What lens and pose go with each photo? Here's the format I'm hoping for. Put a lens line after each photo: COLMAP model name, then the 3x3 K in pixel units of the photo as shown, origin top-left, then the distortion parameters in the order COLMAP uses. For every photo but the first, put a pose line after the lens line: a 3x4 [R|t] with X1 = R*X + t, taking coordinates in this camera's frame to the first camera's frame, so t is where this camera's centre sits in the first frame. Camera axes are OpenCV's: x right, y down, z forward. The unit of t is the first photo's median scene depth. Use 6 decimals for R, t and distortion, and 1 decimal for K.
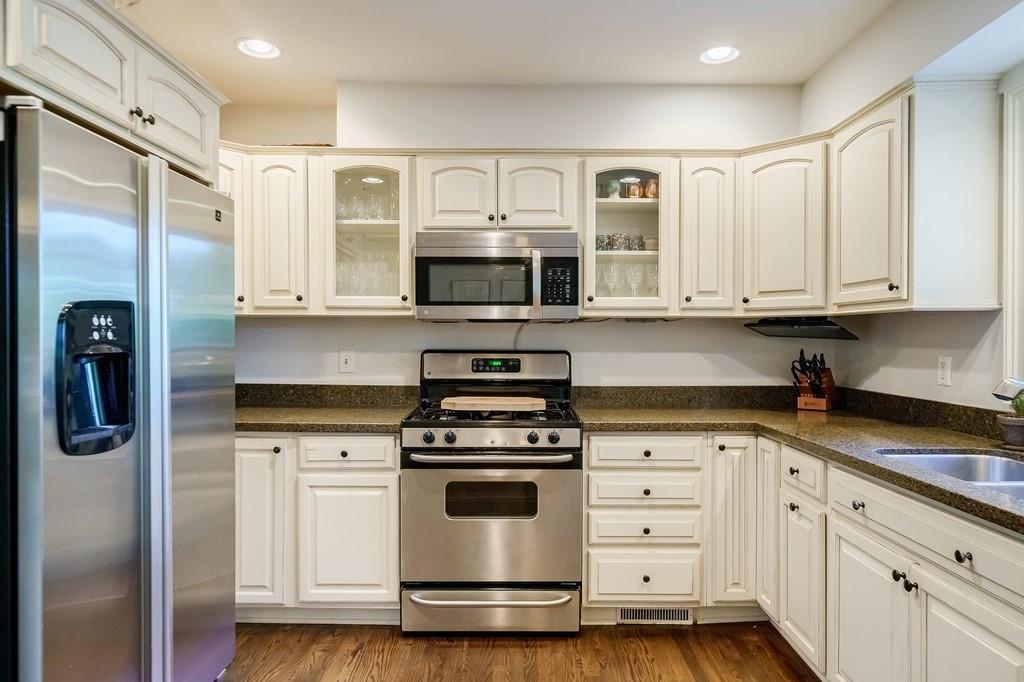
lens RADIAL K [[630.8, 0, 515.6], [0, 630.8, 349.3], [0, 0, 1]] dist [0.001336, -0.000315]
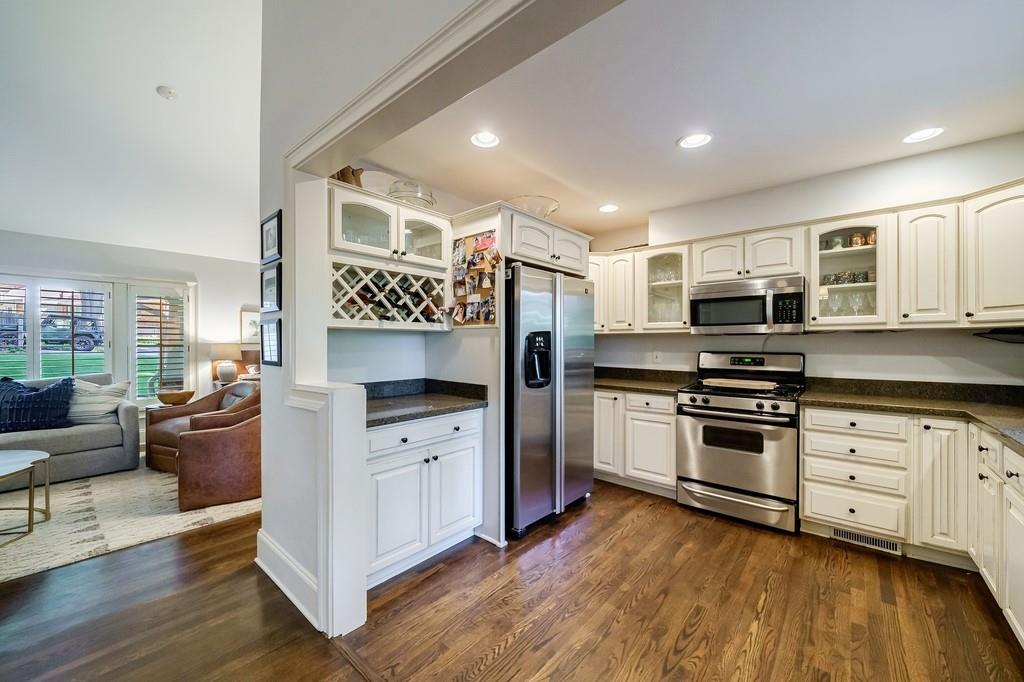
lens RADIAL K [[391.9, 0, 510.6], [0, 391.9, 345.6], [0, 0, 1]] dist [-0.000150, 0.000029]
pose [[0.756321, 0.001812, -0.654198, 0.194098], [-0.009734, 0.999917, -0.008484, -0.000477], [0.654128, 0.012785, 0.756276, -0.192686]]
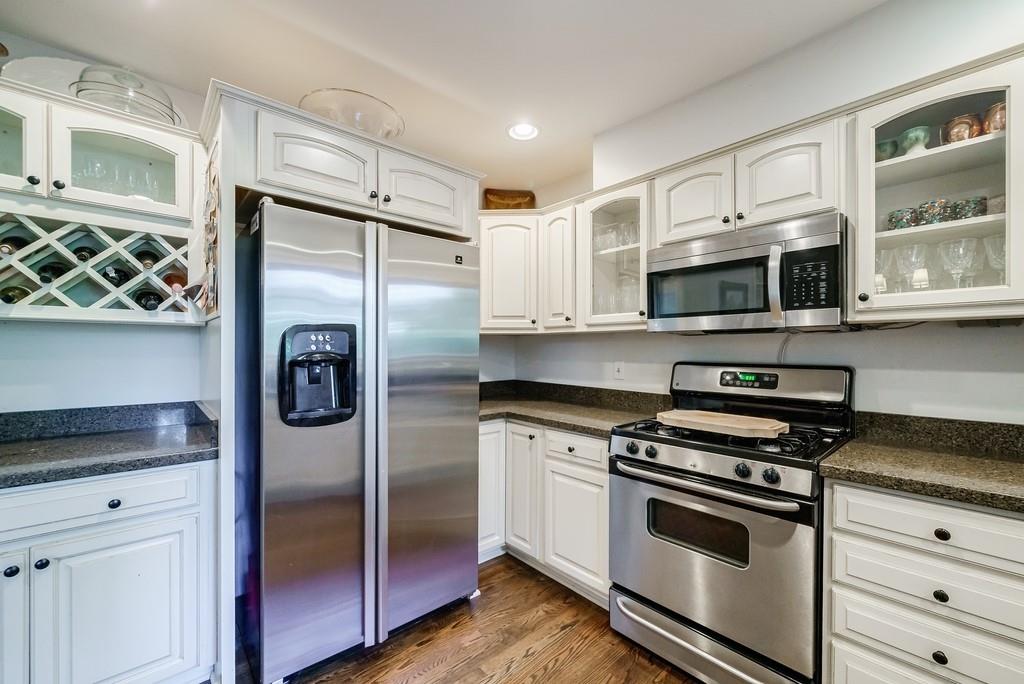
lens RADIAL K [[415.9, 0, 518.6], [0, 415.9, 352.2], [0, 0, 1]] dist [-0.000722, -0.000071]
pose [[0.672583, 0.003572, -0.740013, 0.220784], [-0.015396, 0.999839, -0.009167, -0.004928], [0.739862, 0.017559, 0.672530, 0.391202]]
